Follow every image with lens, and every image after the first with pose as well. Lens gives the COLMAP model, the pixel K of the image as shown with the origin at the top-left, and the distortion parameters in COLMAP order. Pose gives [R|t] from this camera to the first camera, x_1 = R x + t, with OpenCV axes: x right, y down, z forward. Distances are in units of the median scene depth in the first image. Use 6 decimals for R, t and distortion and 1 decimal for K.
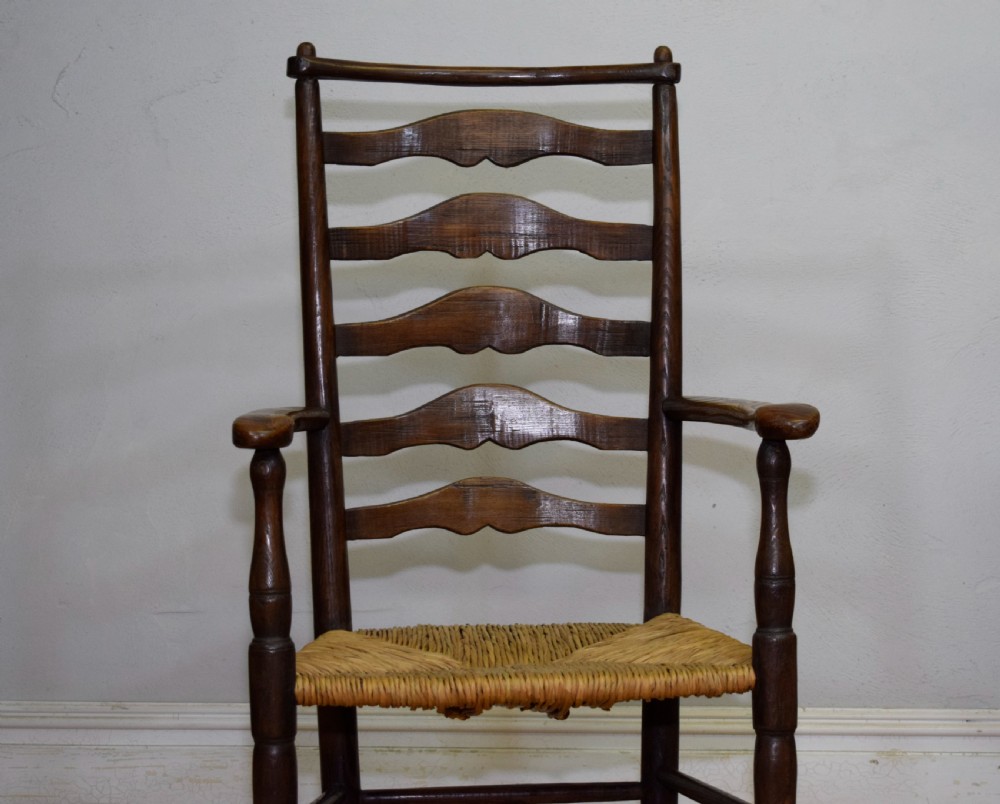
lens RADIAL K [[2584.3, 0, 612.1], [0, 2584.3, 402.2], [0, 0, 1]] dist [-0.024264, 0.000000]
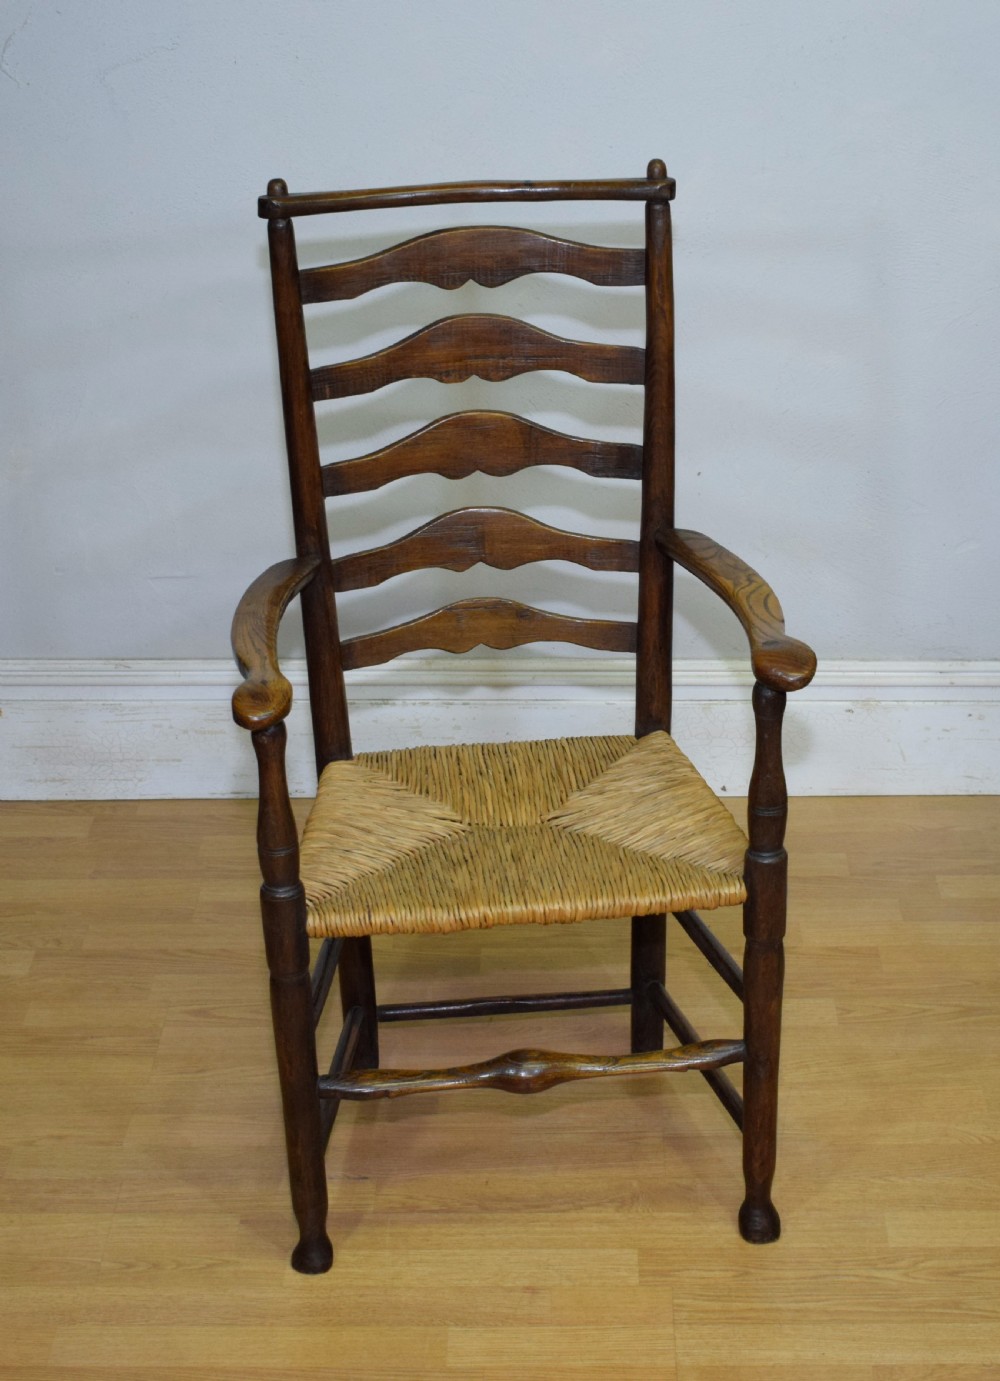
lens RADIAL K [[2475.6, 0, 561.3], [0, 2475.6, 718.9], [0, 0, 1]] dist [-0.031165, 0.000000]
pose [[0.999959, -0.007549, -0.005026, -0.011890], [0.008926, 0.917156, 0.398429, -0.309133], [0.001602, -0.398457, 0.917186, 0.098175]]
